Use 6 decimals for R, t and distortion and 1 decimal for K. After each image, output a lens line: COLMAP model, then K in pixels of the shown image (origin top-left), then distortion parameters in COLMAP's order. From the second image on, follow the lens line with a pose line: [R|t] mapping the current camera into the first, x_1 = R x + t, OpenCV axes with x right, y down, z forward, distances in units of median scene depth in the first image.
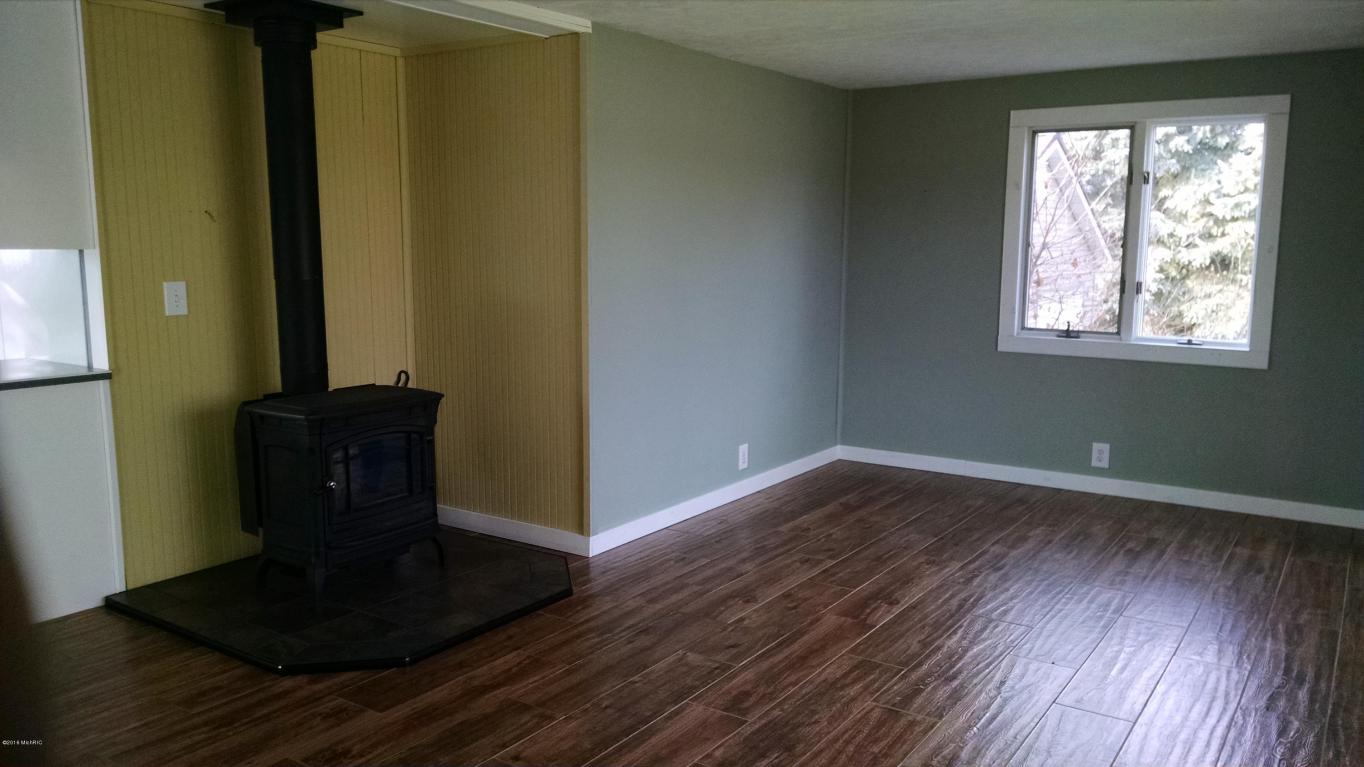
lens RADIAL K [[1029.8, 0, 685.9], [0, 1029.8, 386.1], [0, 0, 1]] dist [0.003500, -0.018849]
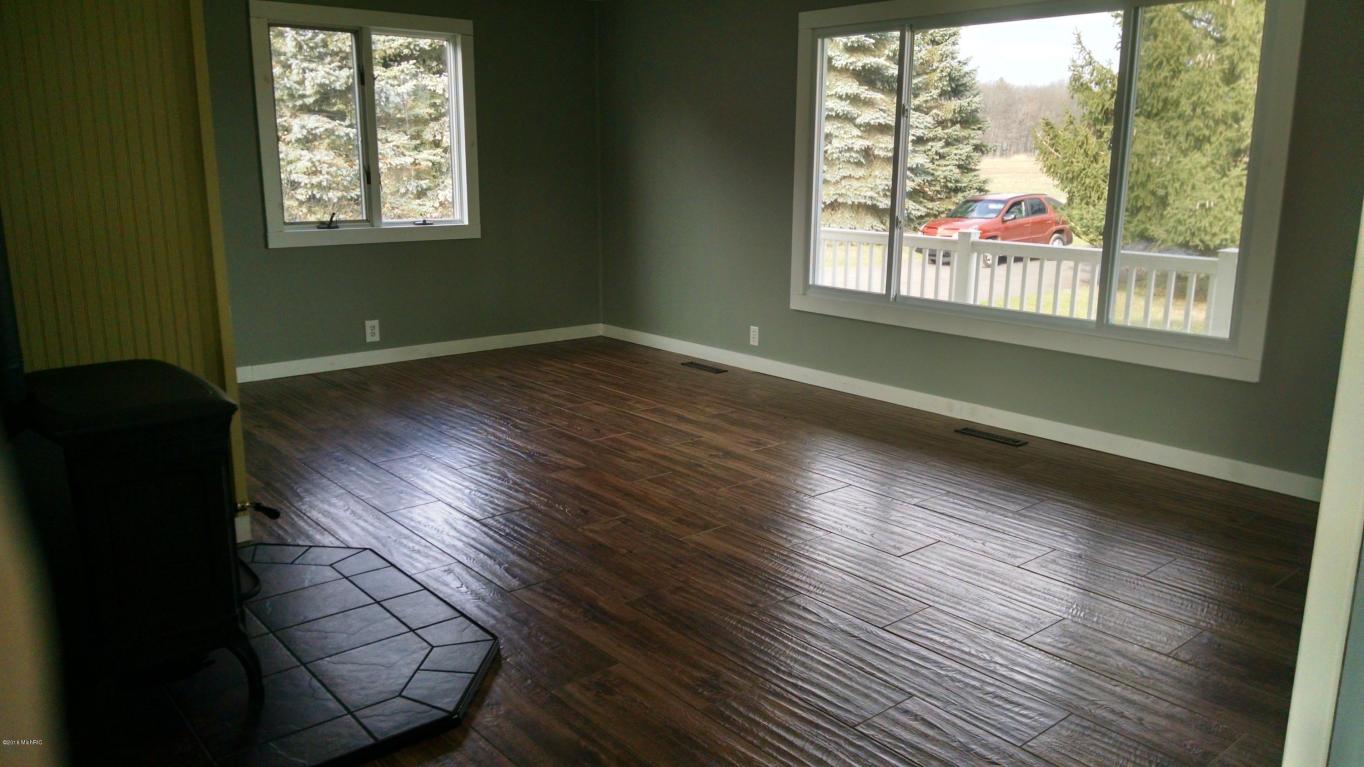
lens RADIAL K [[1029.8, 0, 684.9], [0, 1029.8, 384.4], [0, 0, 1]] dist [0.003500, -0.018849]
pose [[0.278830, -0.218604, 0.935129, -0.615803], [0.130674, 0.973327, 0.188570, -0.047256], [-0.951409, 0.069618, 0.299958, 0.377853]]
